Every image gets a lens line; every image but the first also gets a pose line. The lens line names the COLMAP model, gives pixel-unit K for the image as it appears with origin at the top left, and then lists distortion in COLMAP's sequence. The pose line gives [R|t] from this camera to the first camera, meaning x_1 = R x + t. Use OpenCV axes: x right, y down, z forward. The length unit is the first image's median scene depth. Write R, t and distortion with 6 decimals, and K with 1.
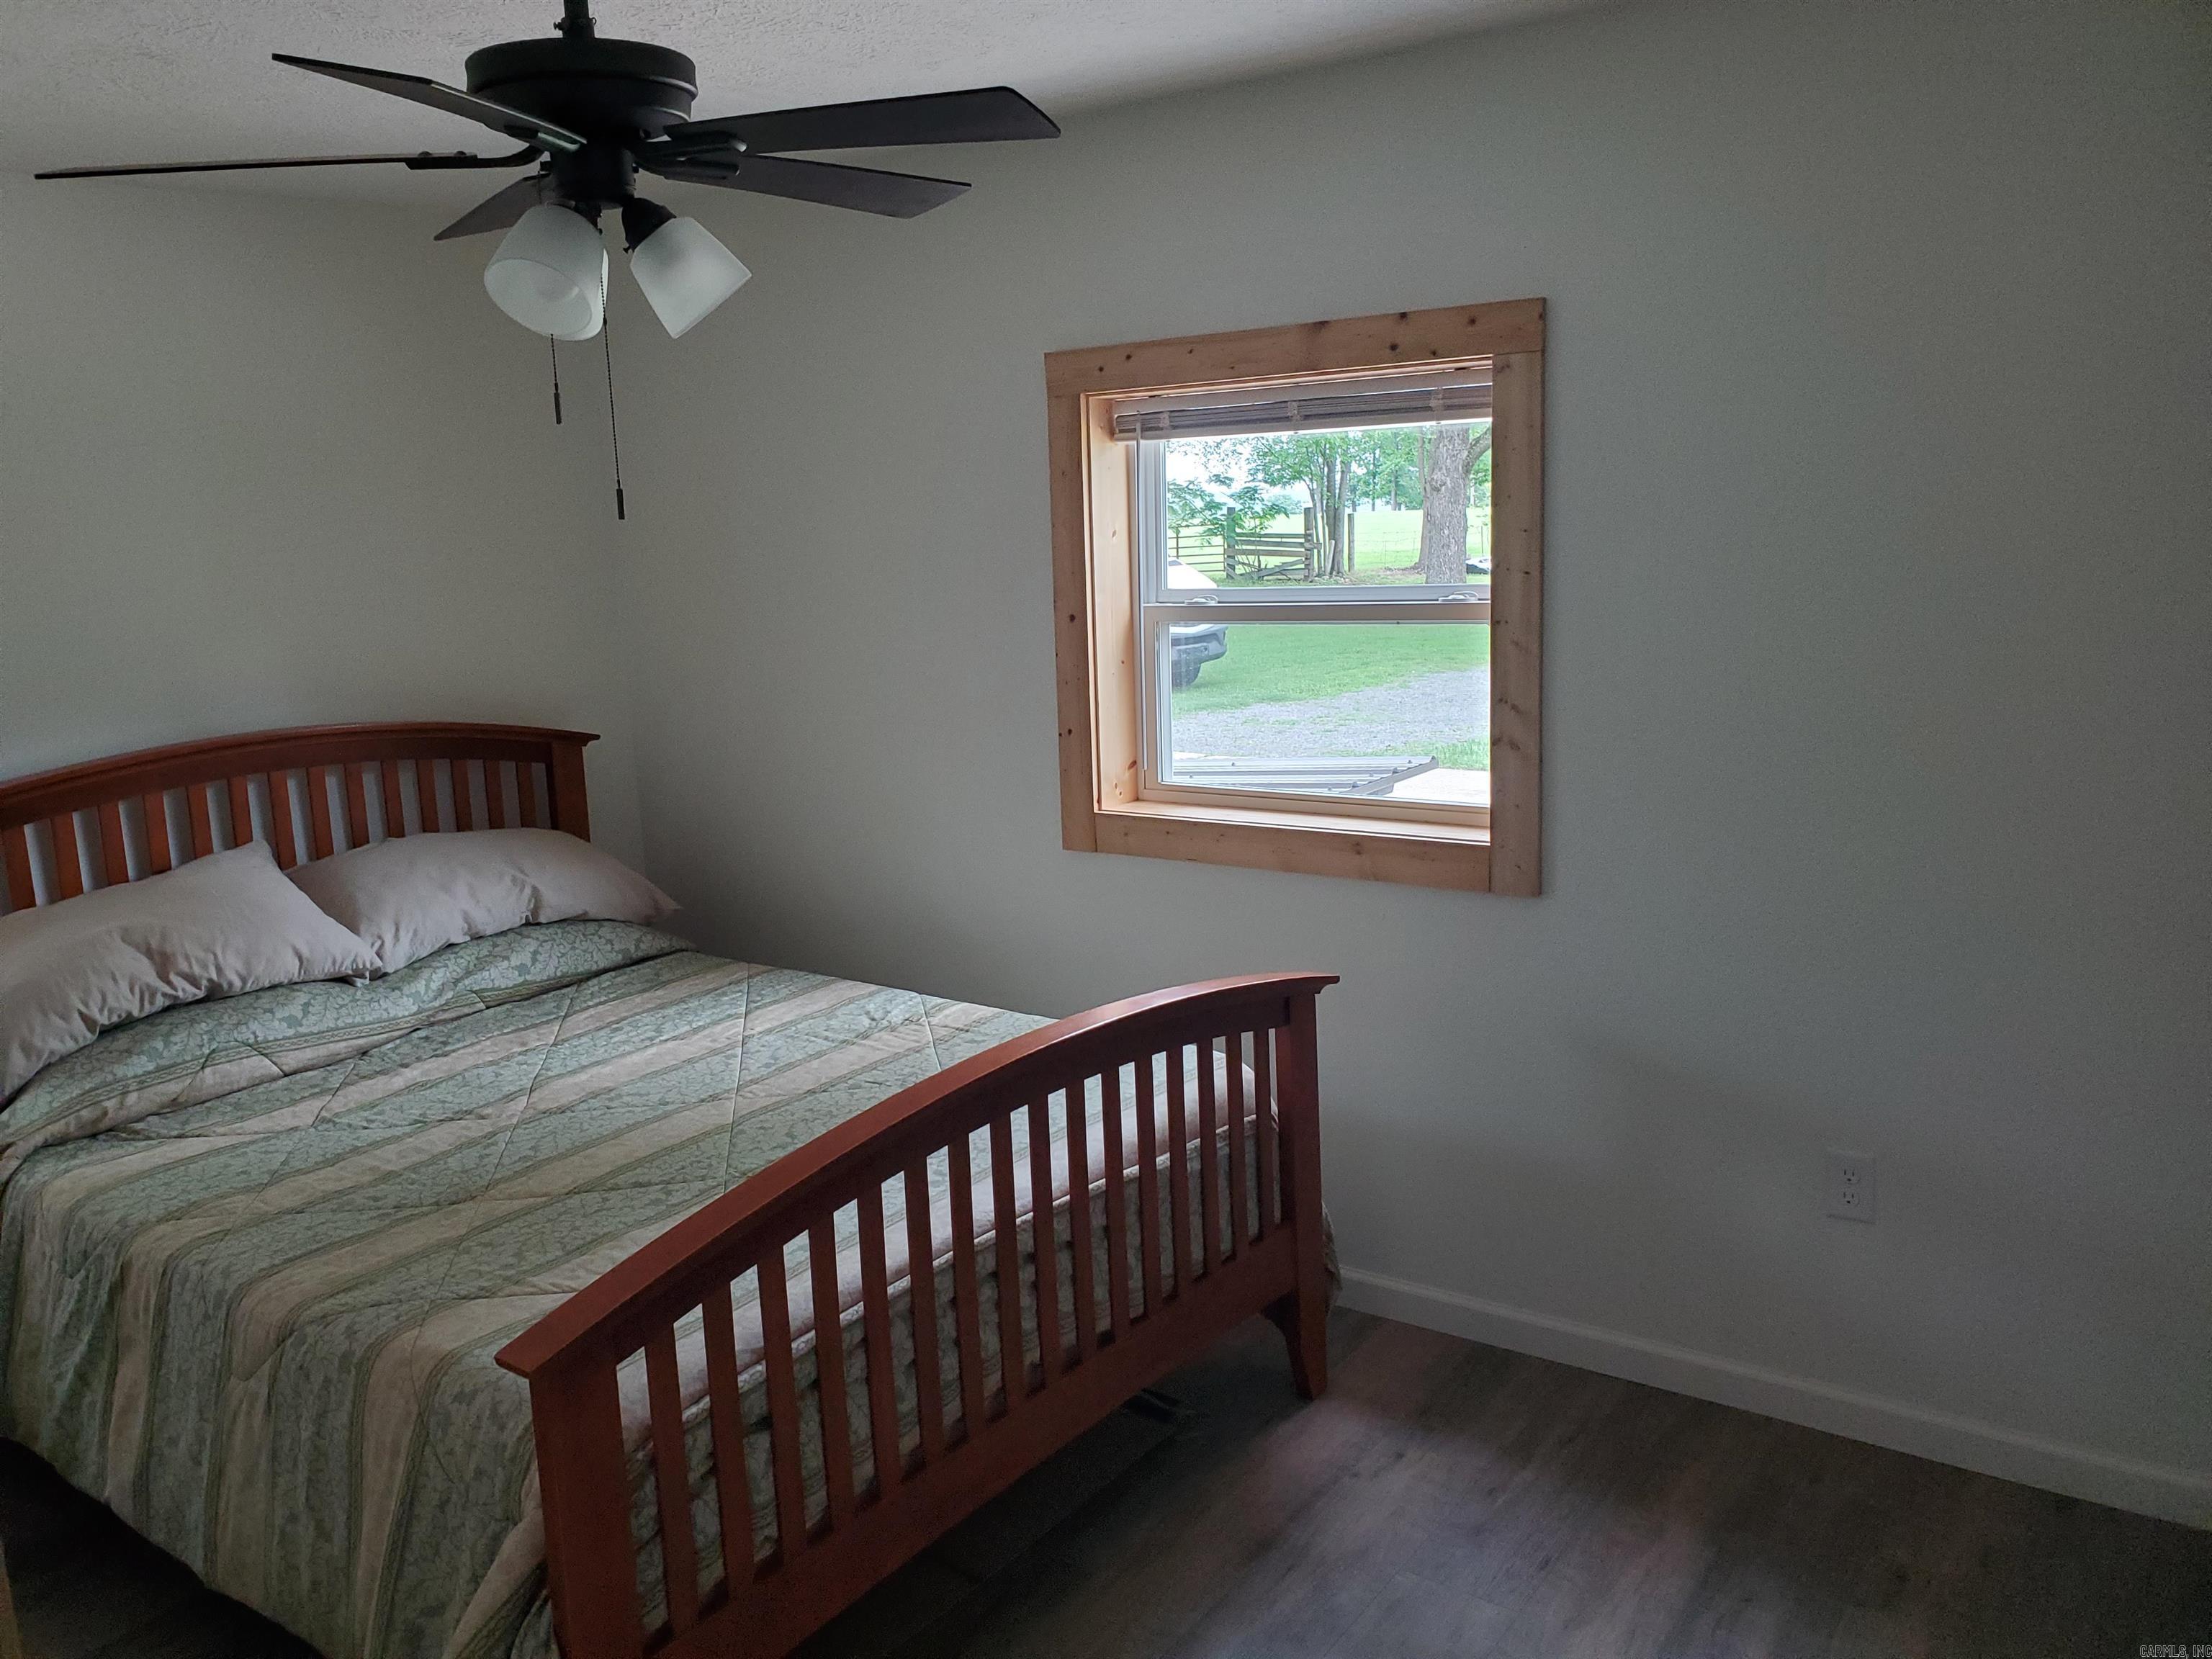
lens RADIAL K [[1741.8, 0, 1068.0], [0, 1741.8, 831.4], [0, 0, 1]] dist [0.012280, 0.005613]
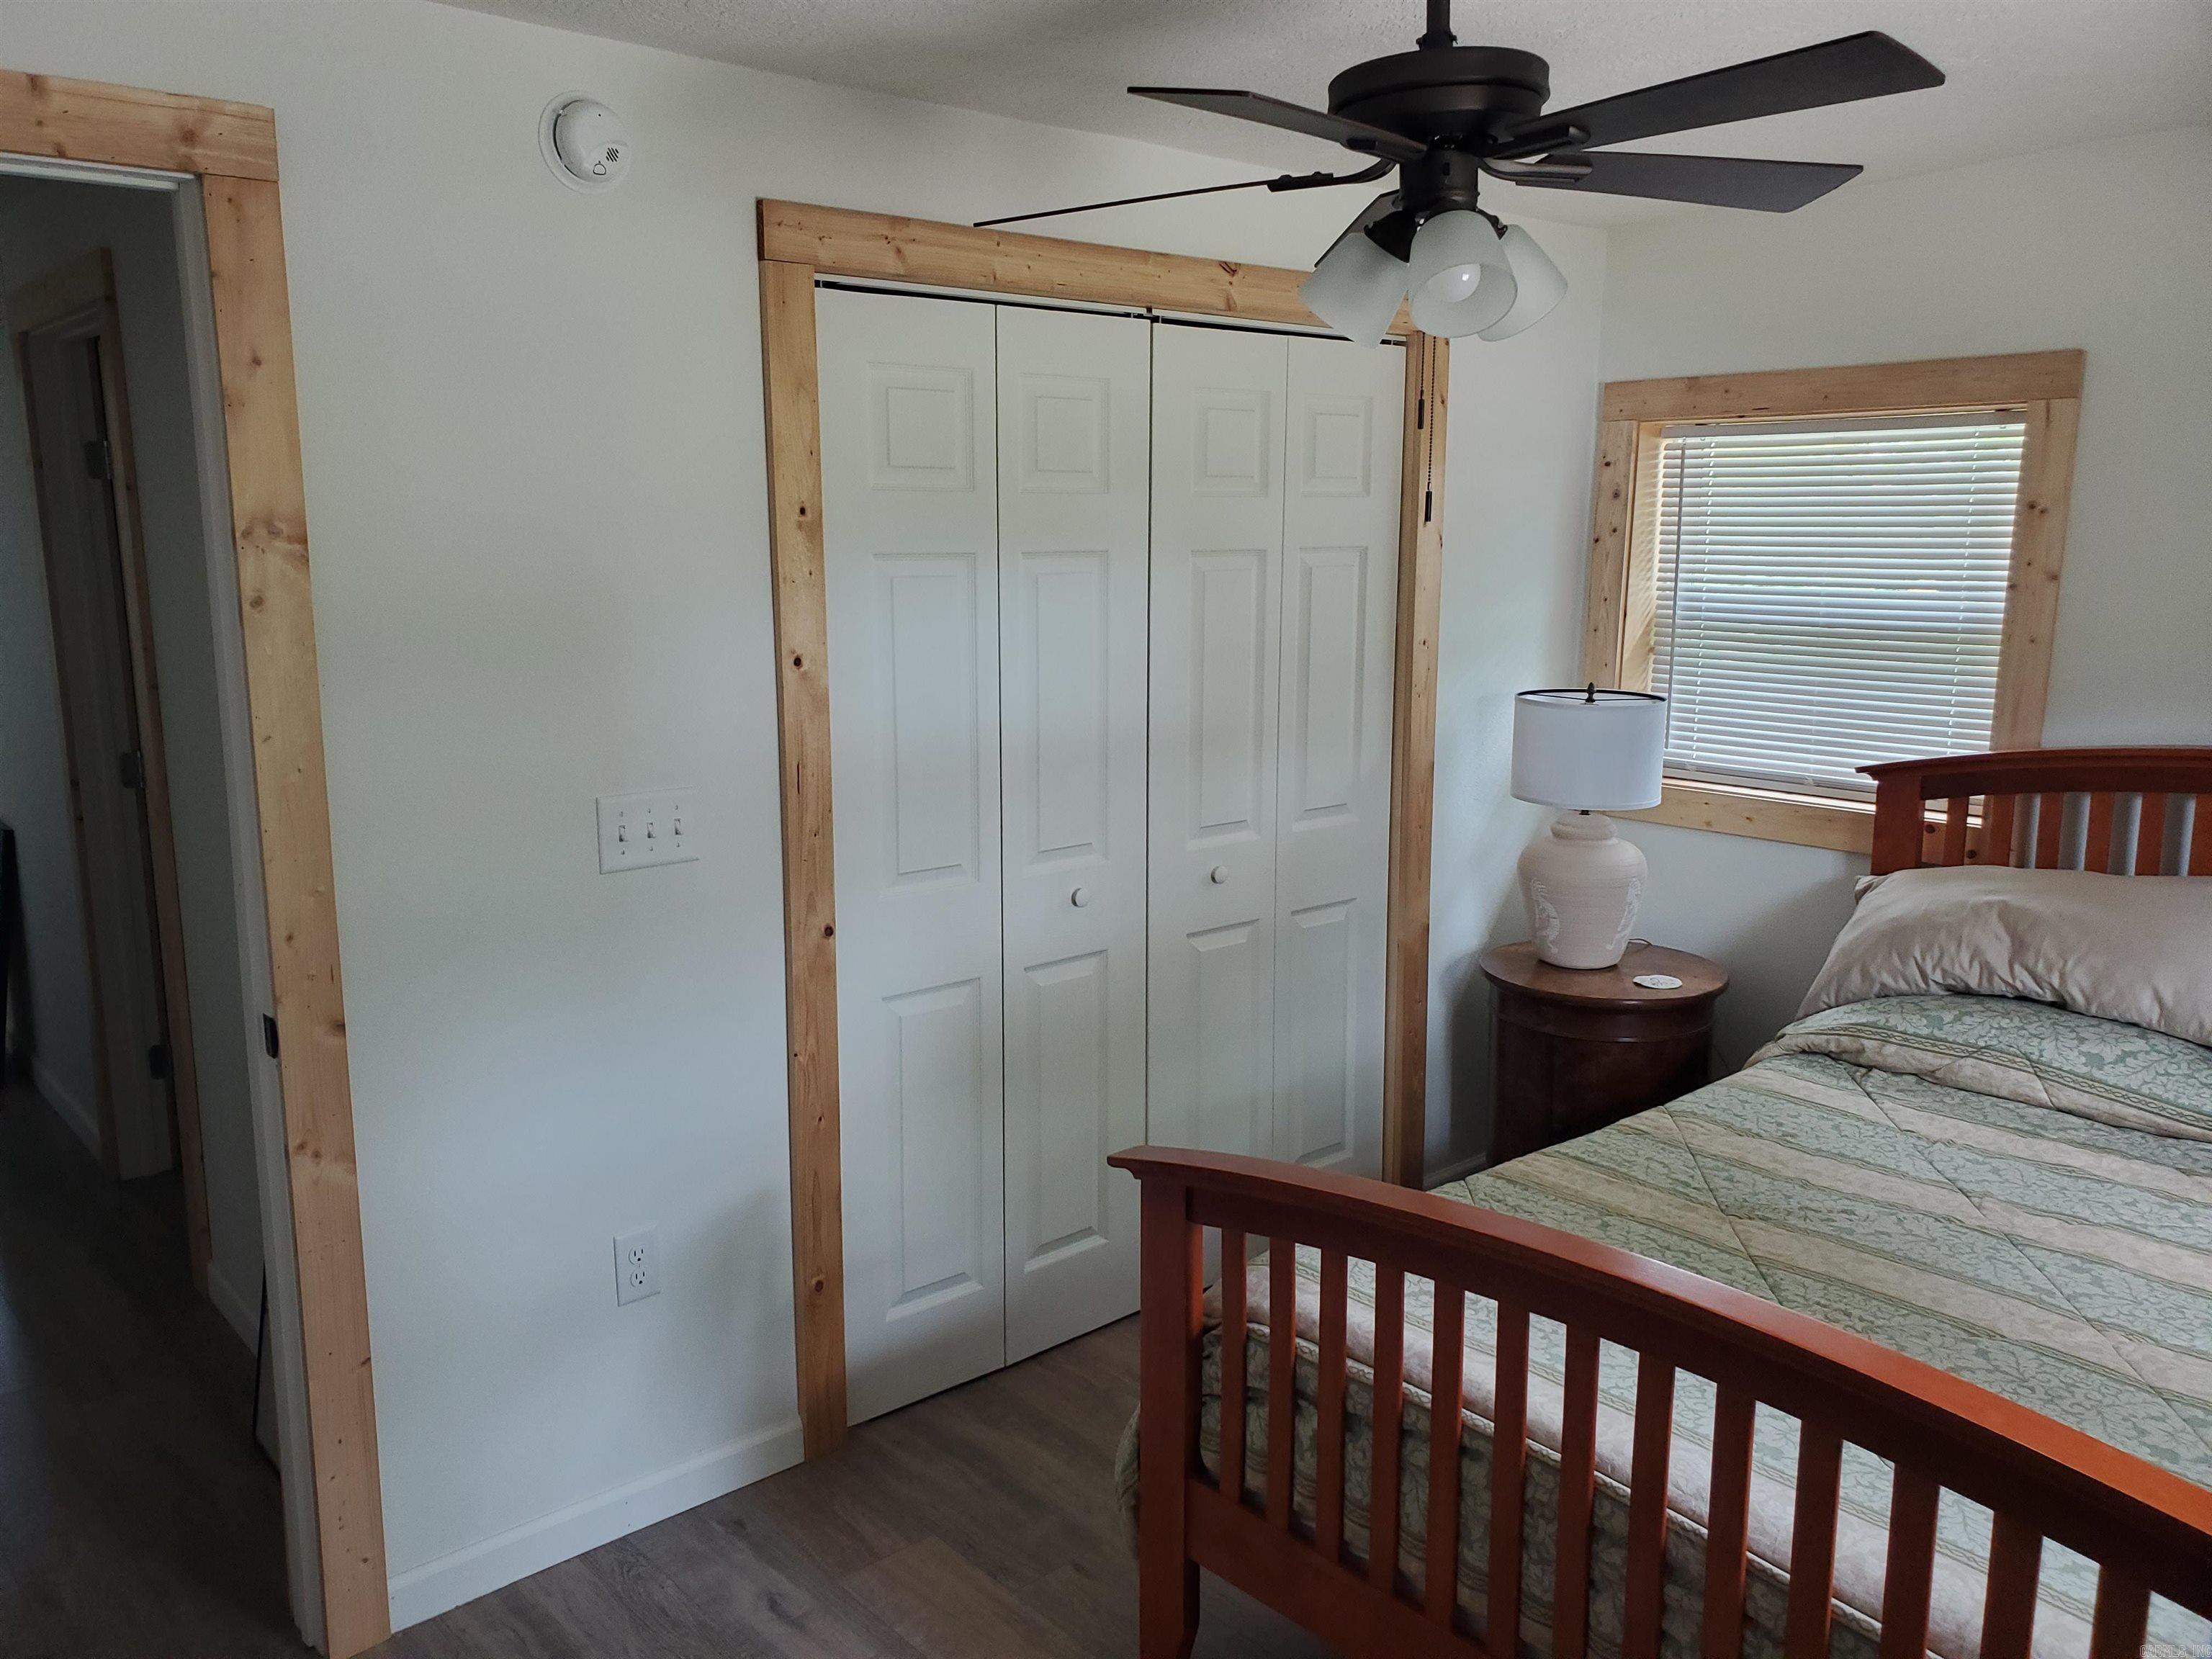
lens RADIAL K [[1741.8, 0, 1068.0], [0, 1741.8, 831.4], [0, 0, 1]] dist [0.012280, 0.005613]
pose [[-0.221339, 0.214308, -0.951357, 0.534126], [-0.165406, 0.953169, 0.253199, -0.153082], [0.961067, 0.213403, -0.175526, 0.676070]]
